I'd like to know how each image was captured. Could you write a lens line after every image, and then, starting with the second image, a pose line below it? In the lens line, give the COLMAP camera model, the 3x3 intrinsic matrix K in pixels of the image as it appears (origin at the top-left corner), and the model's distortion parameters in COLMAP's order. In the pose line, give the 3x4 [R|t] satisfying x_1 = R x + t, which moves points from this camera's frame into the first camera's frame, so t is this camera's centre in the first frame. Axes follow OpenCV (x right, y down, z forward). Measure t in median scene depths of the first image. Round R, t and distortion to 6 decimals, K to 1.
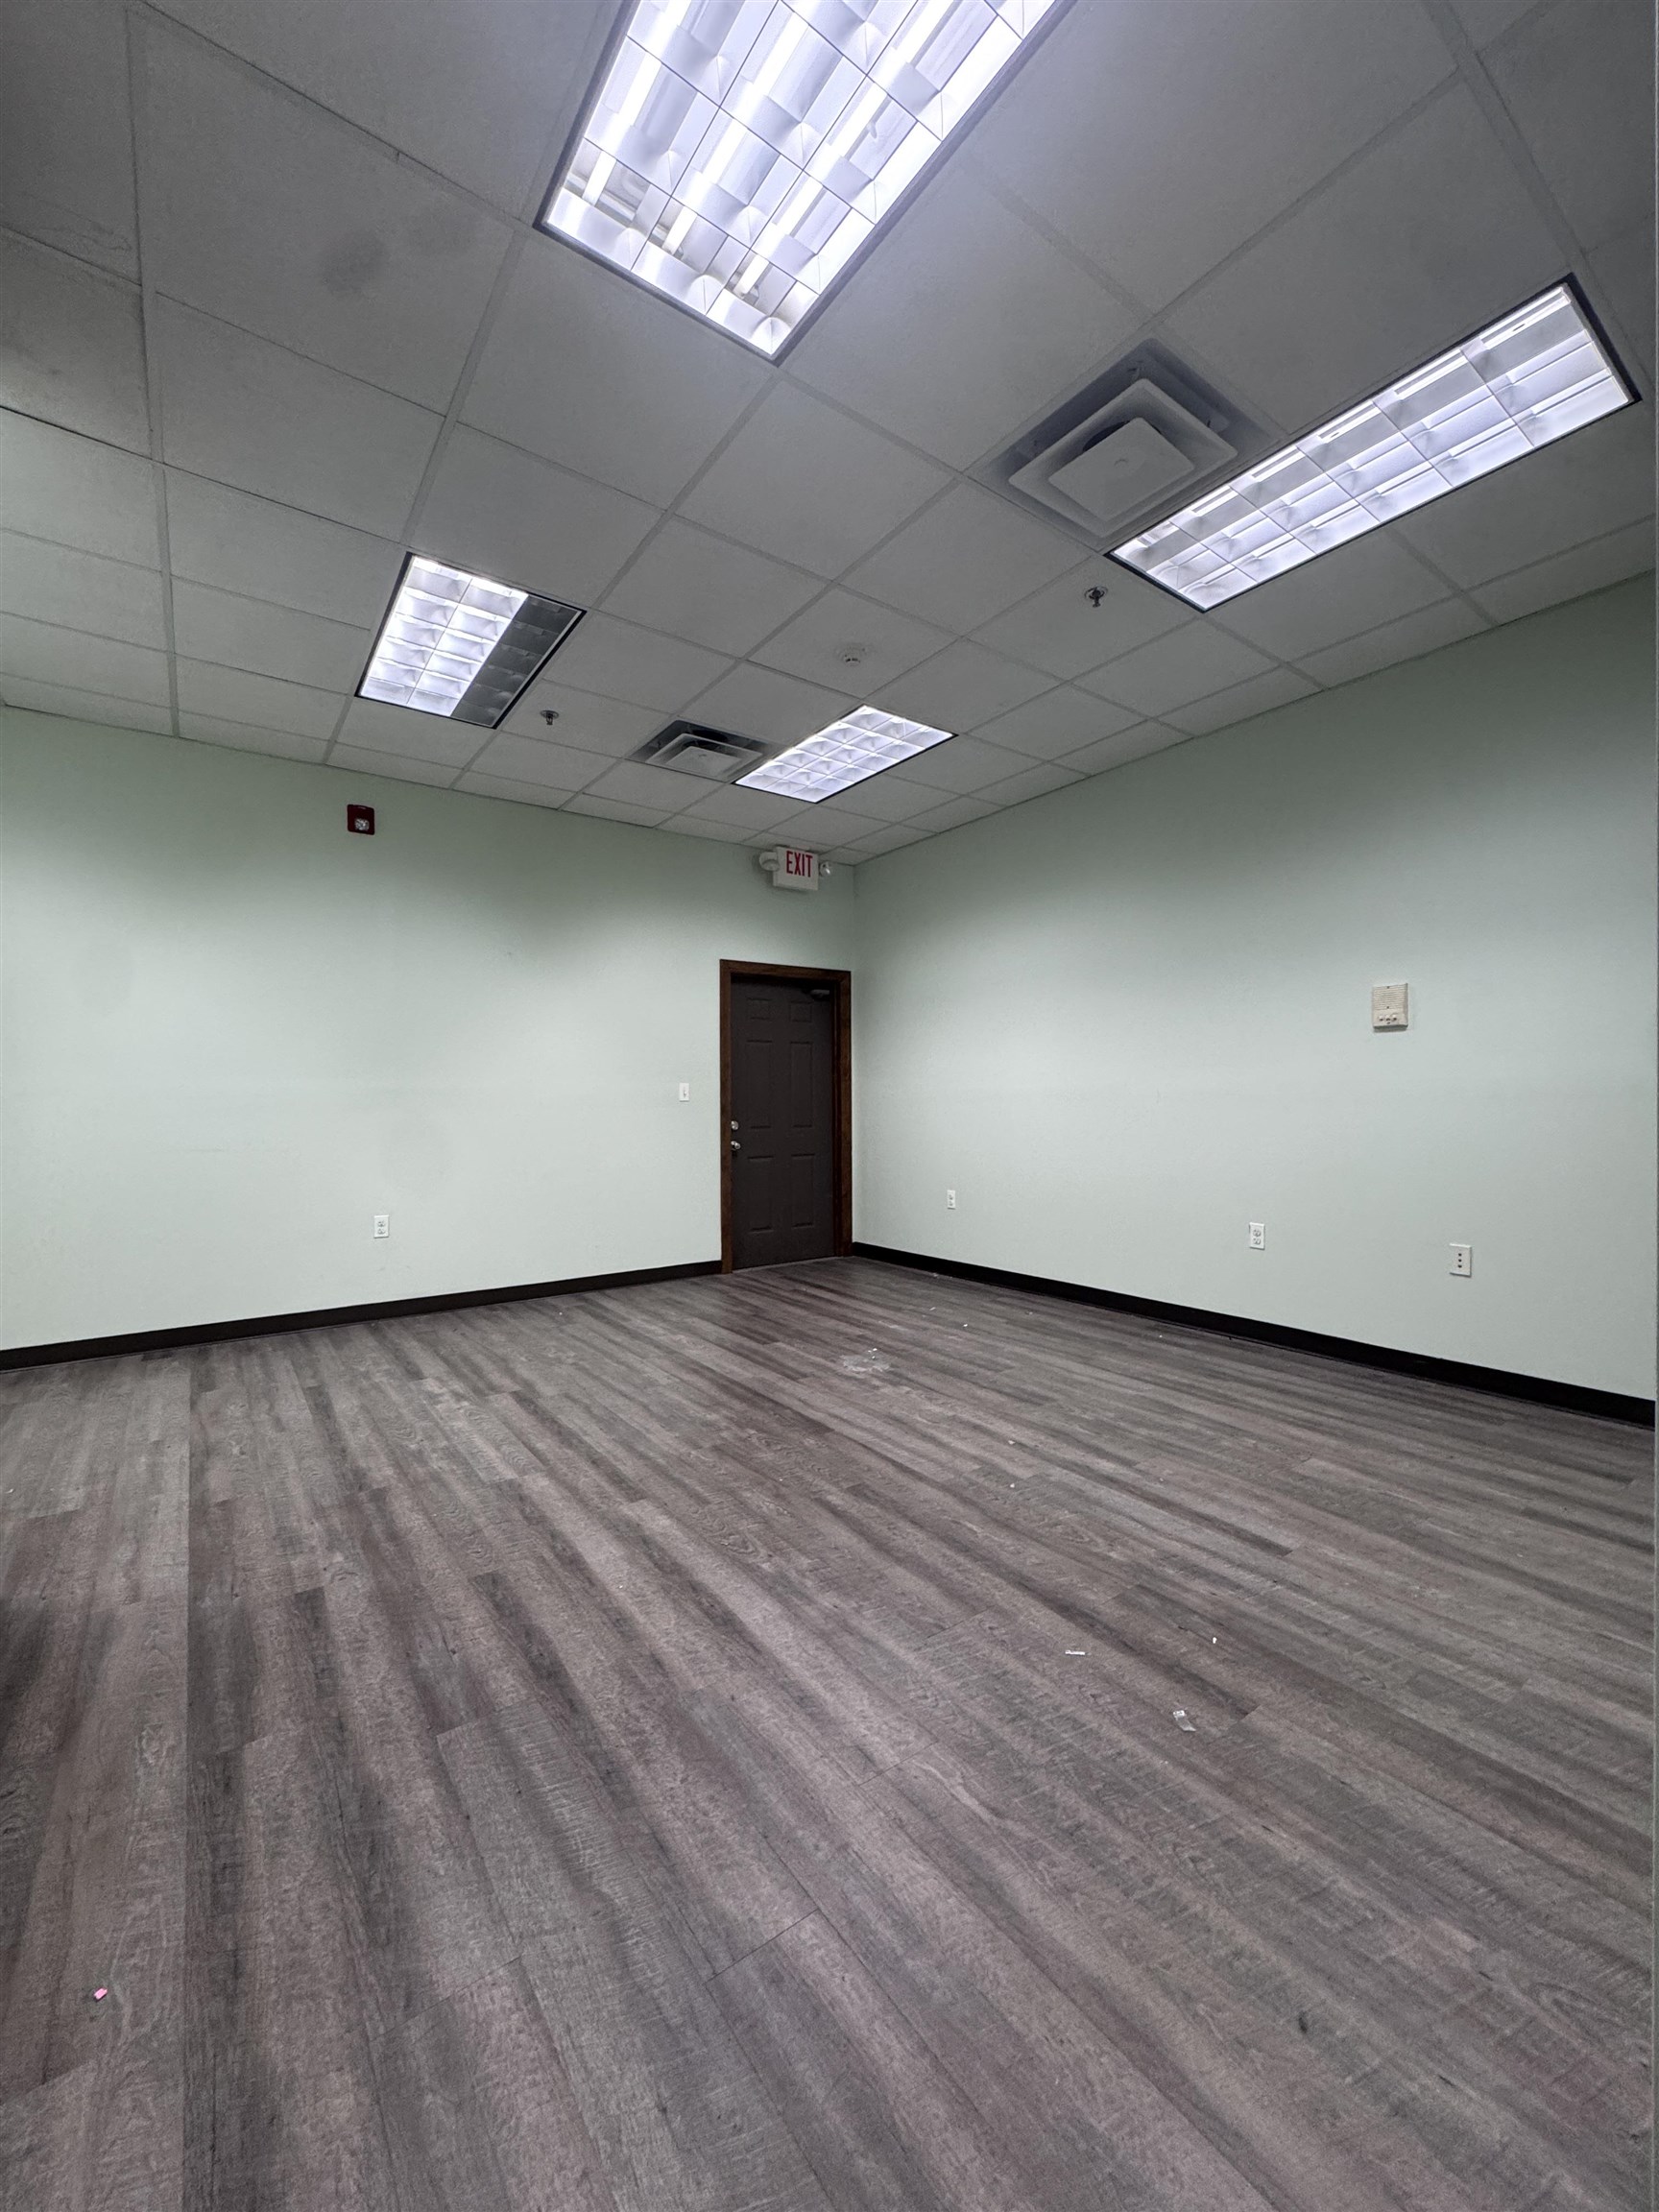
lens RADIAL K [[882.7, 0, 829.8], [0, 882.7, 1105.2], [0, 0, 1]] dist [-0.000623, -0.000009]
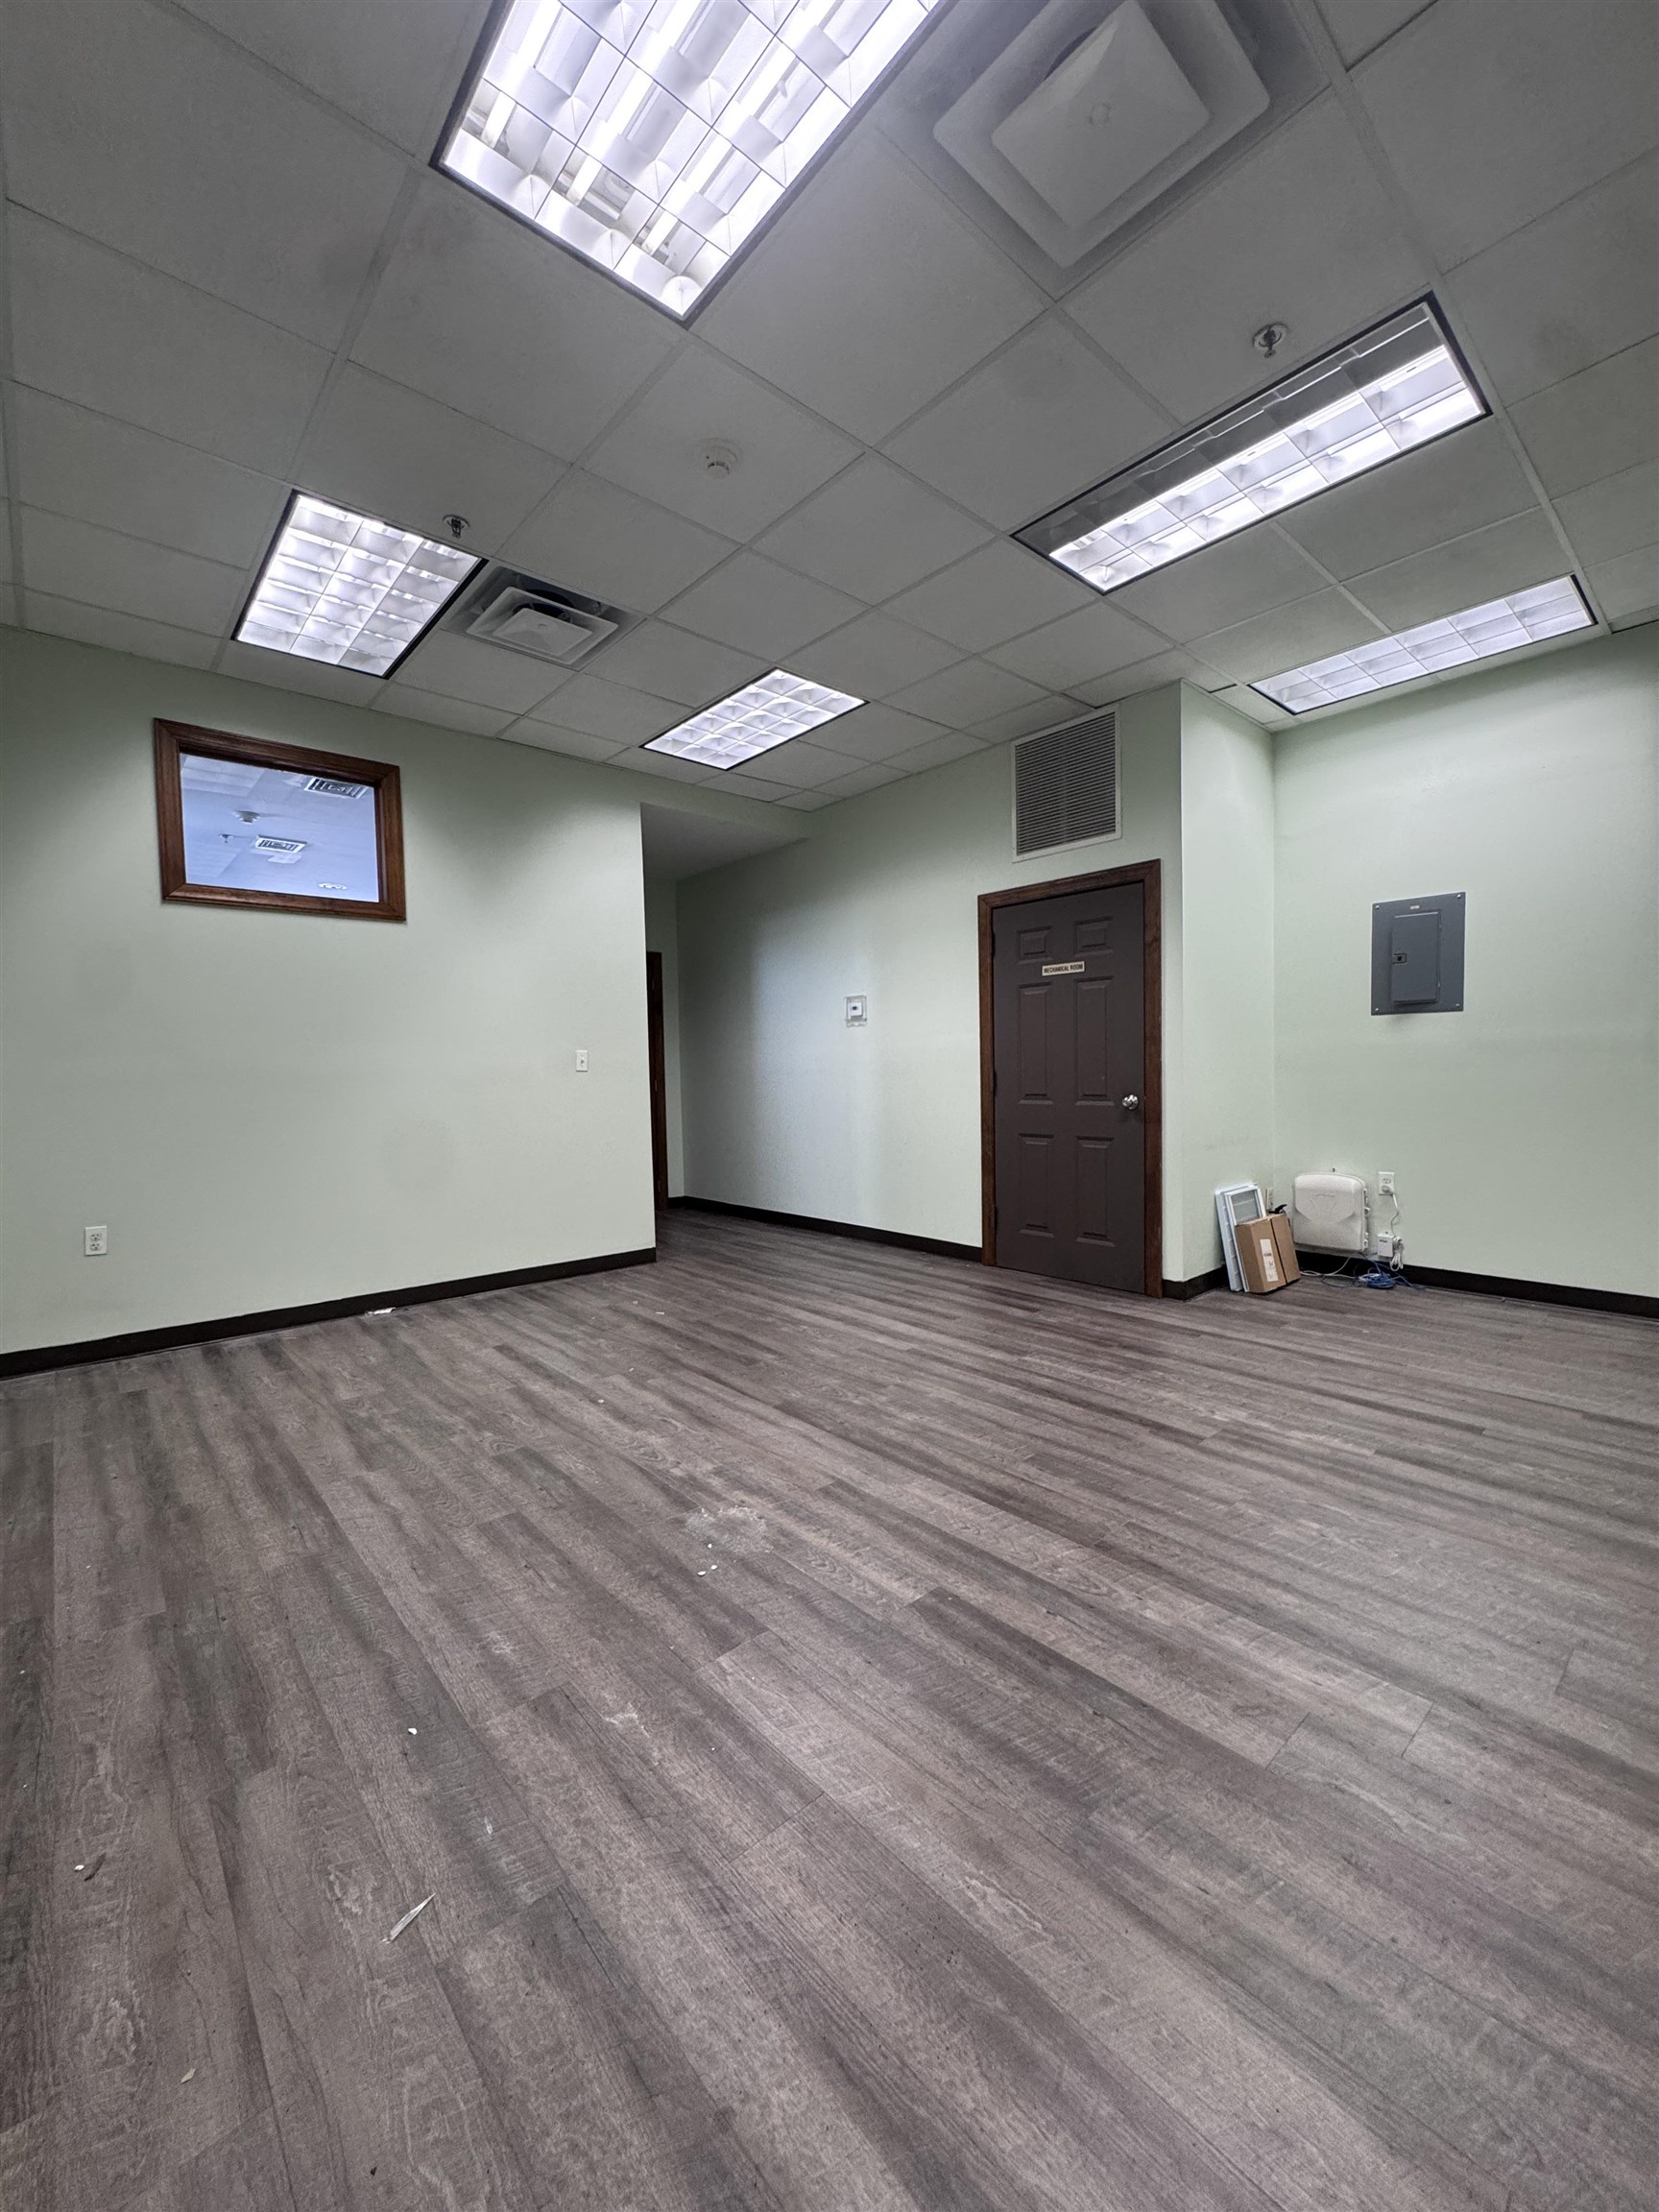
lens RADIAL K [[882.7, 0, 829.1], [0, 882.7, 1105.1], [0, 0, 1]] dist [-0.000623, -0.000009]
pose [[-0.994810, 0.035192, -0.095468, 0.025665], [0.030984, 0.998497, 0.045207, -0.005335], [0.096916, 0.042014, -0.994405, 2.046878]]
